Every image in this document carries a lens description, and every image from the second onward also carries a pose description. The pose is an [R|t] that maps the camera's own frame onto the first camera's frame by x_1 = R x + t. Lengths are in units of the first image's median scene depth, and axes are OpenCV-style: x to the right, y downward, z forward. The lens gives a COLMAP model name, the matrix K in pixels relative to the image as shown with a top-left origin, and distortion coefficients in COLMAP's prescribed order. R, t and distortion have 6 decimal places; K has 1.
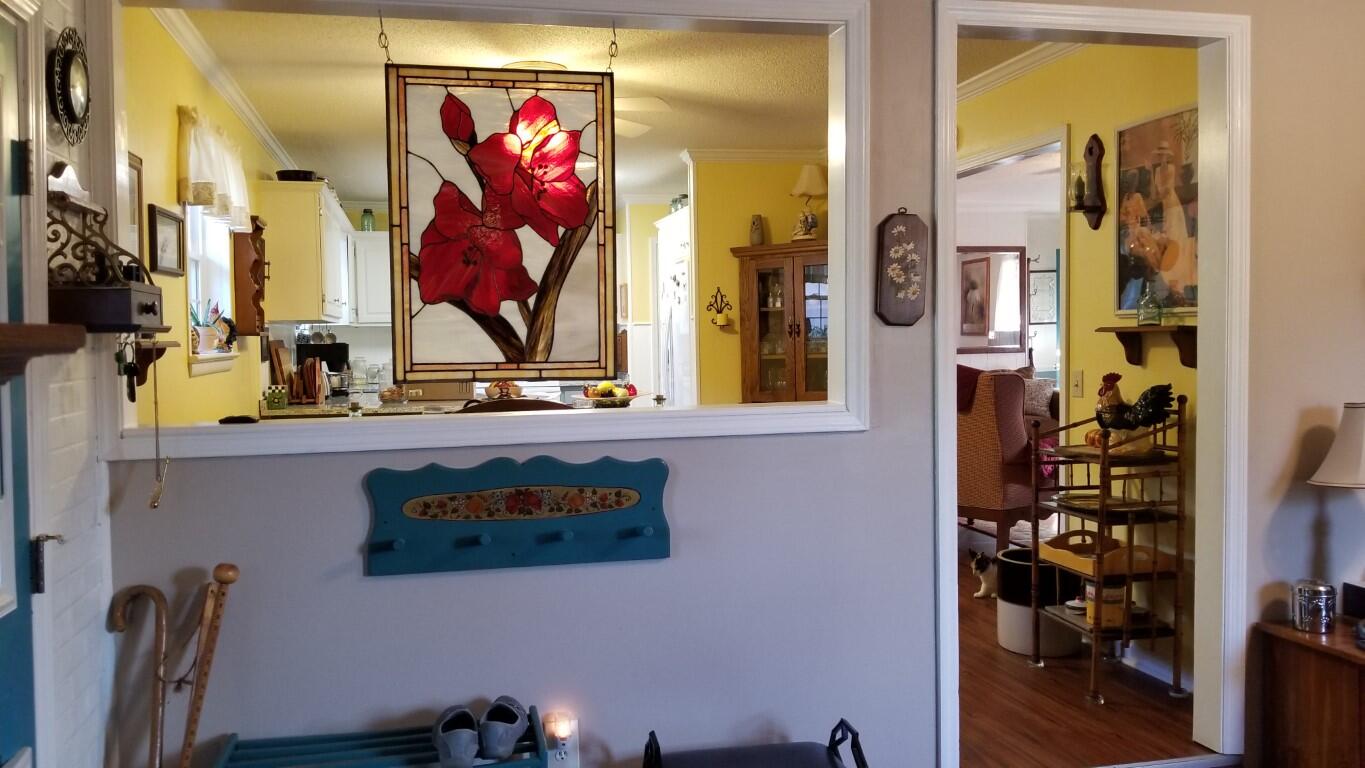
lens RADIAL K [[1135.5, 0, 682.5], [0, 1135.5, 384.0], [0, 0, 1]] dist [0.007583, -0.002199]
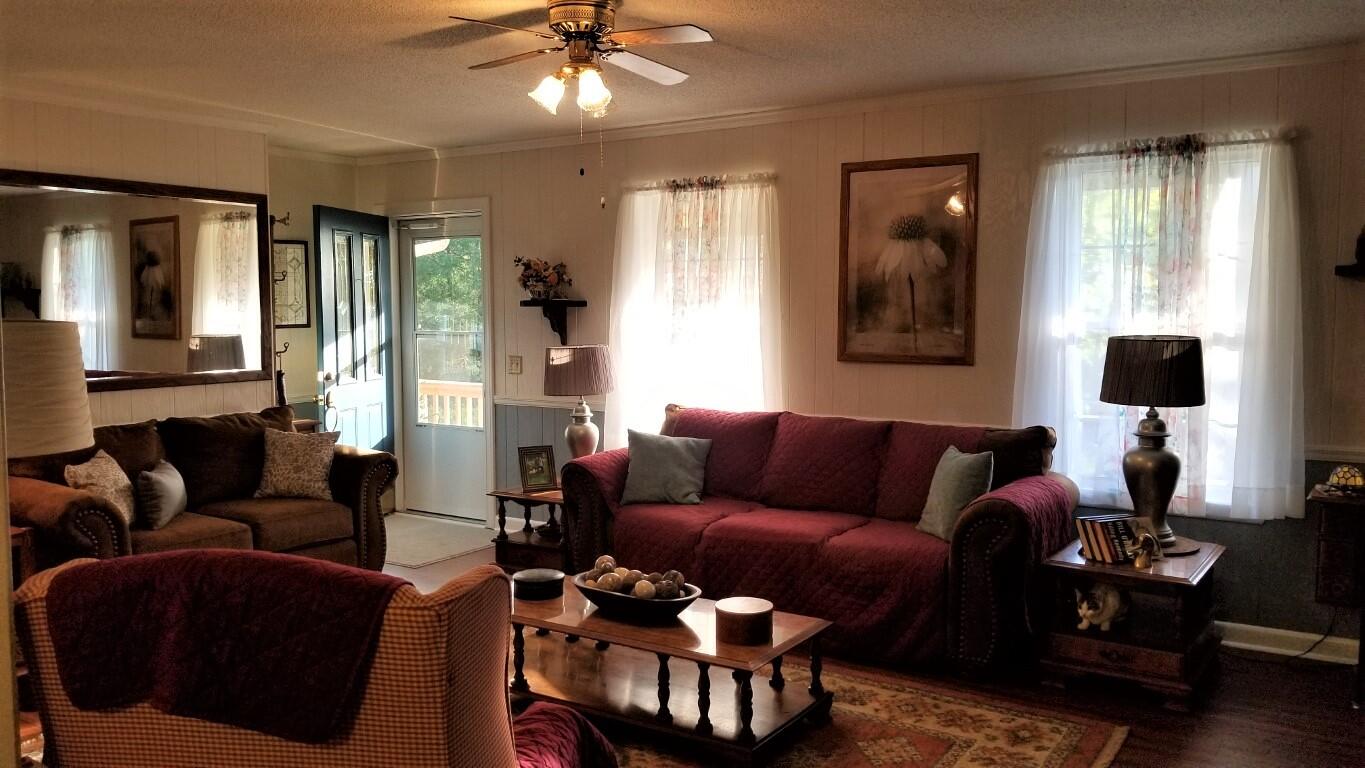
lens RADIAL K [[1135.5, 0, 682.5], [0, 1135.5, 384.0], [0, 0, 1]] dist [0.007583, -0.002199]
pose [[0.755990, -0.037386, 0.653515, 0.100118], [0.024175, 0.999281, 0.029201, -0.045509], [-0.654137, -0.006277, 0.756350, 0.518832]]
